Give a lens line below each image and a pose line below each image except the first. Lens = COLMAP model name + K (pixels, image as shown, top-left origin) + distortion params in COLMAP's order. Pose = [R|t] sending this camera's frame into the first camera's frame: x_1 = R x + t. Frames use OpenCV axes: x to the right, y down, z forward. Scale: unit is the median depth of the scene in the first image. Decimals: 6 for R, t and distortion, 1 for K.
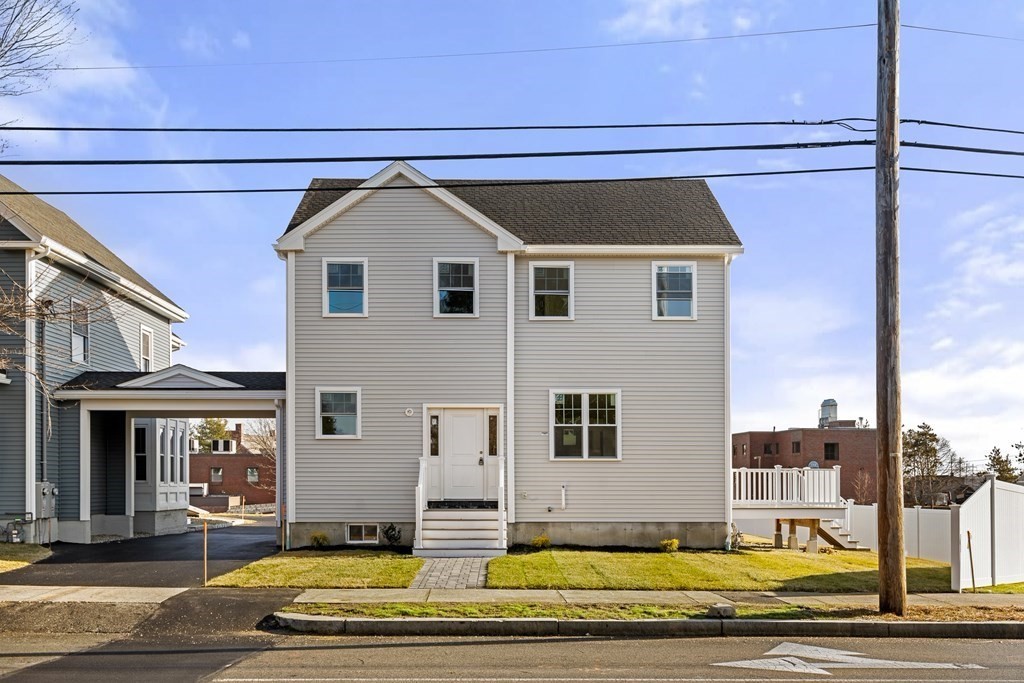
lens RADIAL K [[986.4, 0, 547.2], [0, 986.4, 388.5], [0, 0, 1]] dist [0.005649, 0.000000]
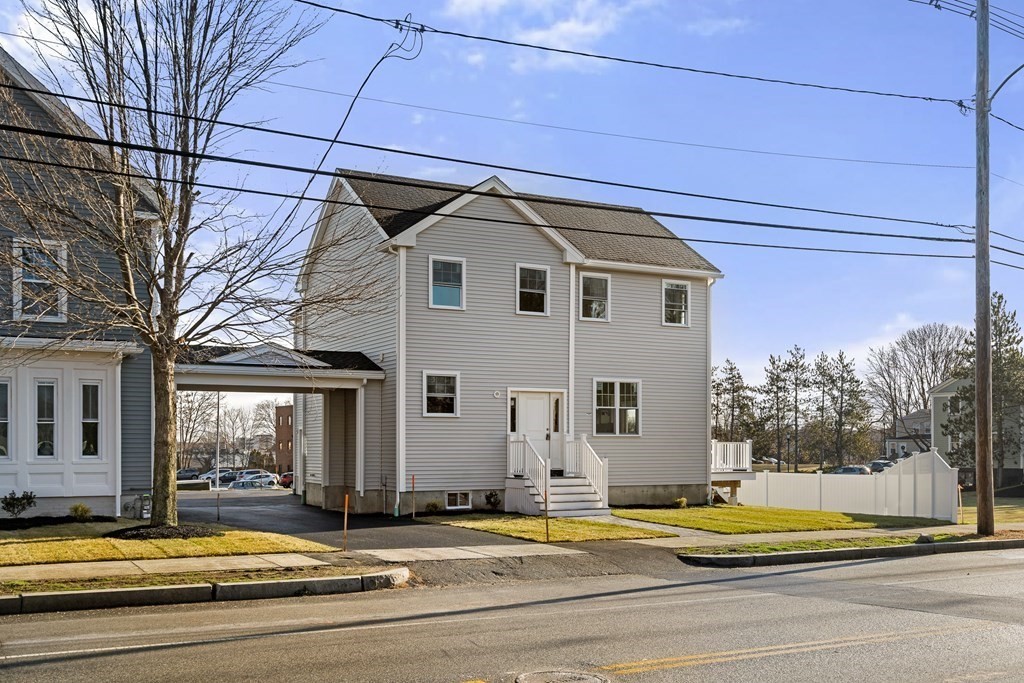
lens RADIAL K [[1023.7, 0, 511.0], [0, 1023.7, 342.6], [0, 0, 1]] dist [-0.000465, 0.000000]
pose [[0.884091, 0.044476, 0.465193, -0.683295], [-0.040999, 0.999004, -0.017595, -0.016271], [-0.465512, -0.003516, 0.885035, -0.073771]]
